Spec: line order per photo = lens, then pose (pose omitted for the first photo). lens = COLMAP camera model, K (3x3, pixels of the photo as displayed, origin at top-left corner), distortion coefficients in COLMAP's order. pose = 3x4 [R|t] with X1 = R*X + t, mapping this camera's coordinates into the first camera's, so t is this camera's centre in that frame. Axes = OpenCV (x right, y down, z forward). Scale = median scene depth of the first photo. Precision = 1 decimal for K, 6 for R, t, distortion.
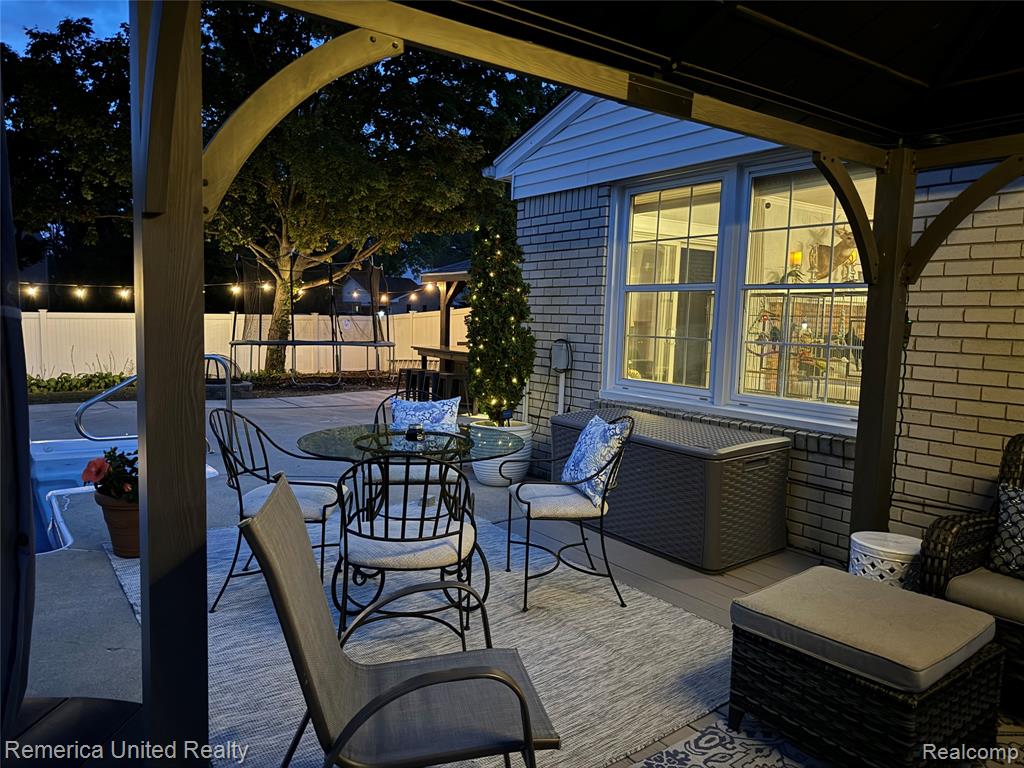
lens RADIAL K [[711.4, 0, 512.0], [0, 711.4, 384.0], [0, 0, 1]] dist [0.160143, -0.000830]
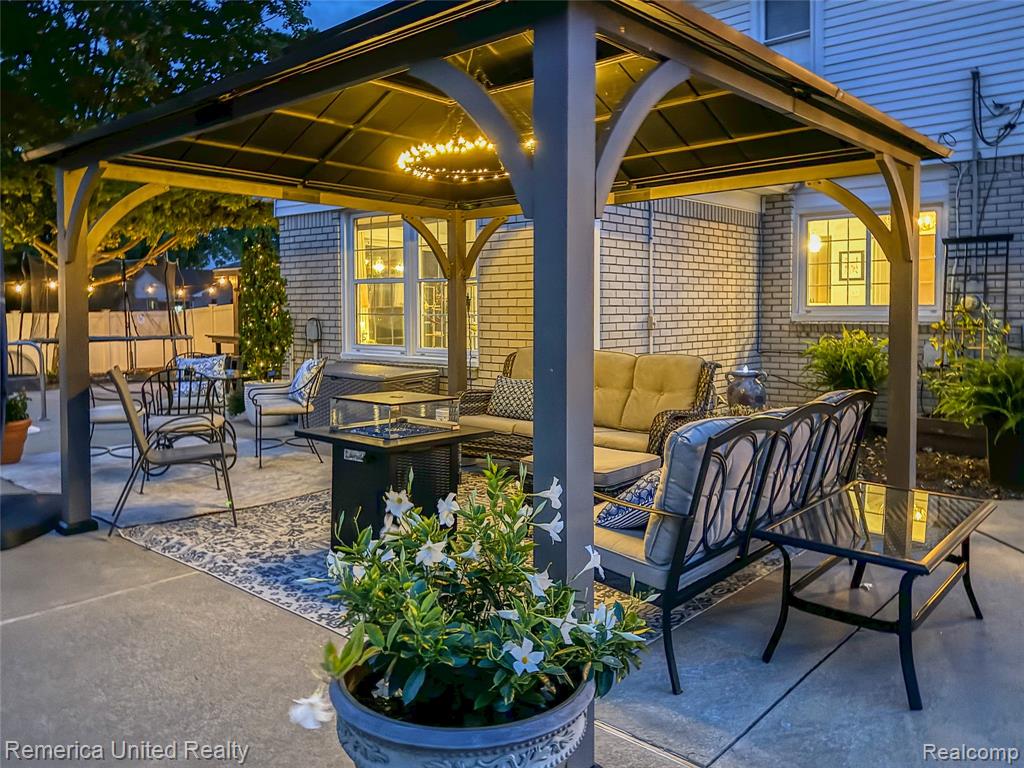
lens RADIAL K [[787.1, 0, 533.4], [0, 787.1, 336.7], [0, 0, 1]] dist [0.003341, -0.002628]
pose [[0.971301, -0.035295, 0.235220, 0.120705], [0.048738, 0.997479, -0.051583, 0.070361], [-0.232807, 0.061567, 0.970572, -0.558581]]
